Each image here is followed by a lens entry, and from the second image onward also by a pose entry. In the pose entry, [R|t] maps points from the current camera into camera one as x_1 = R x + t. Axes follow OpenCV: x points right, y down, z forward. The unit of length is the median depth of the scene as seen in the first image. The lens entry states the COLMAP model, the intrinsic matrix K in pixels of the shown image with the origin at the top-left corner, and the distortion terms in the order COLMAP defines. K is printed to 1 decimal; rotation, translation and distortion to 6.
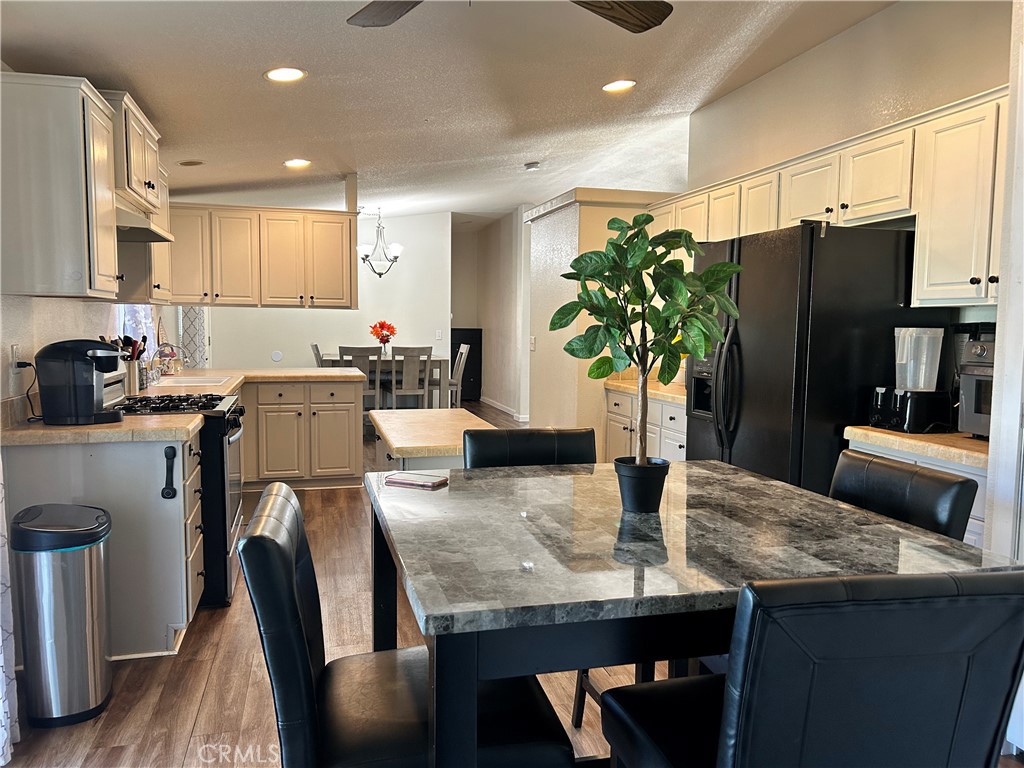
lens RADIAL K [[773.3, 0, 510.2], [0, 773.3, 386.8], [0, 0, 1]] dist [0.026796, -0.026196]
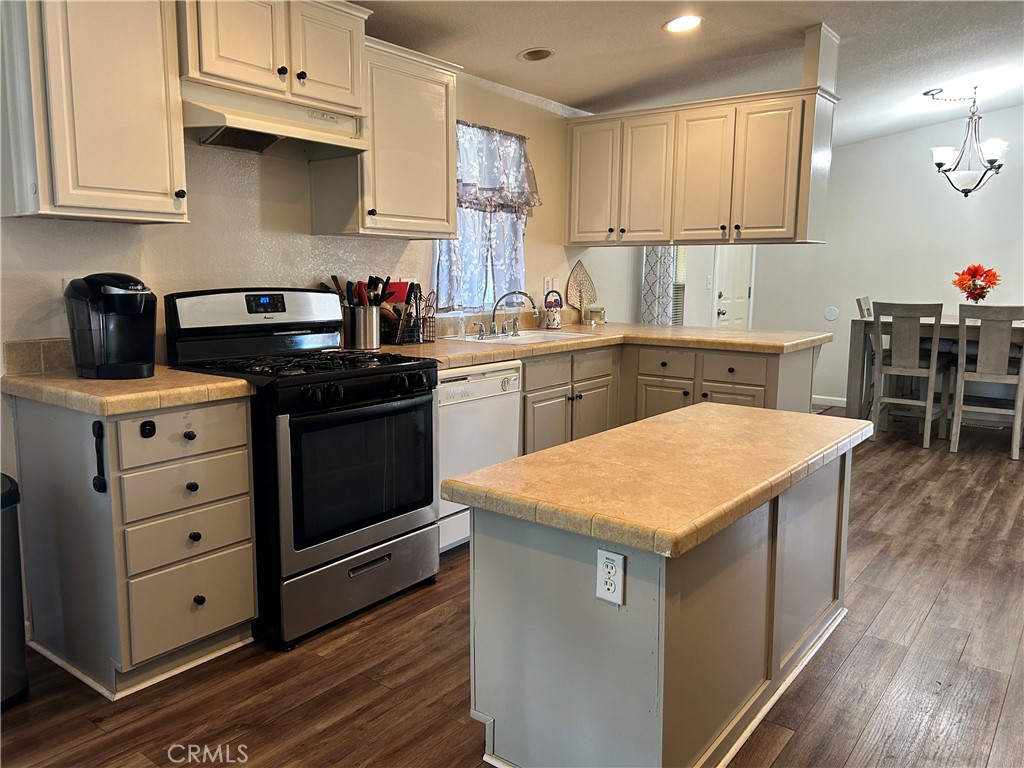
lens RADIAL K [[773.3, 0, 513.7], [0, 773.3, 382.9], [0, 0, 1]] dist [0.026796, -0.026196]
pose [[0.613087, 0.102974, -0.783276, 0.132876], [-0.063740, 0.994684, 0.080876, -0.015610], [0.787440, 0.000343, 0.616391, 0.316747]]
